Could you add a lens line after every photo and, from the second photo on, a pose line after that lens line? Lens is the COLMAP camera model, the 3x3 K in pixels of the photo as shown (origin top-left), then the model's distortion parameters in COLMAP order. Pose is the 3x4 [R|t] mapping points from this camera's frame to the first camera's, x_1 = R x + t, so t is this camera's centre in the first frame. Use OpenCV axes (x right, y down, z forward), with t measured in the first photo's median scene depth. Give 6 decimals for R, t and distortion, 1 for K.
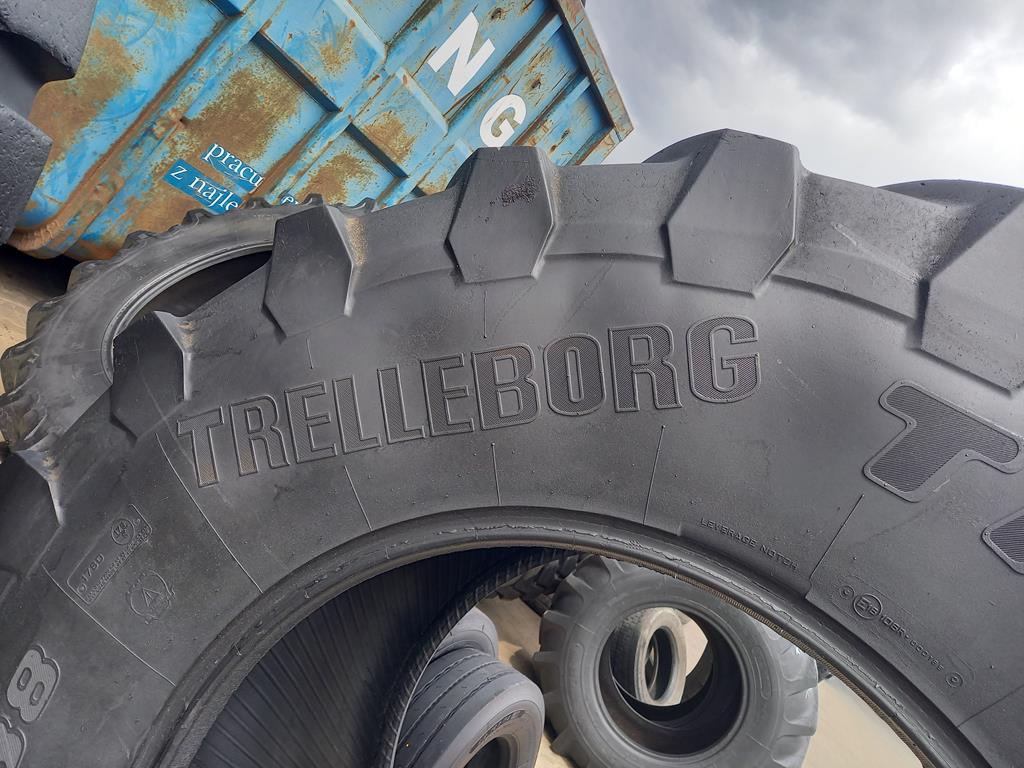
lens RADIAL K [[742.5, 0, 501.1], [0, 742.5, 378.6], [0, 0, 1]] dist [0.043780, -0.021260]
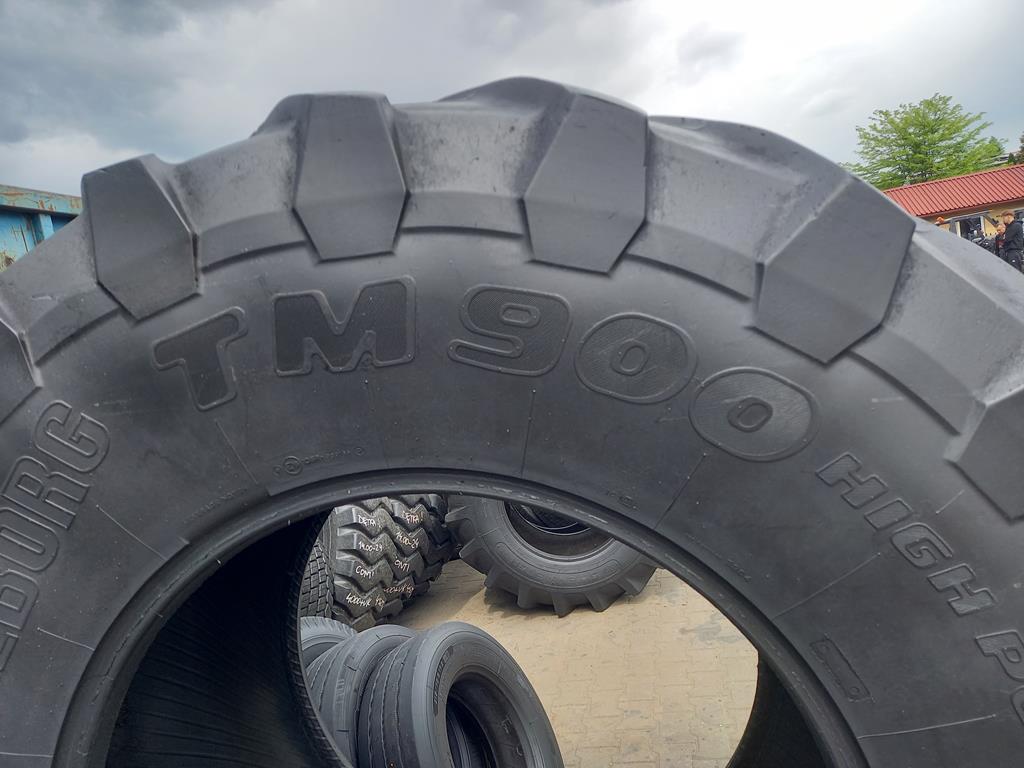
lens RADIAL K [[742.5, 0, 511.6], [0, 742.5, 384.1], [0, 0, 1]] dist [0.043780, -0.021260]
pose [[0.553695, -0.816521, 0.163447, 0.131437], [0.803718, 0.575365, 0.151630, 0.072434], [-0.217851, 0.047409, 0.974830, -0.078230]]
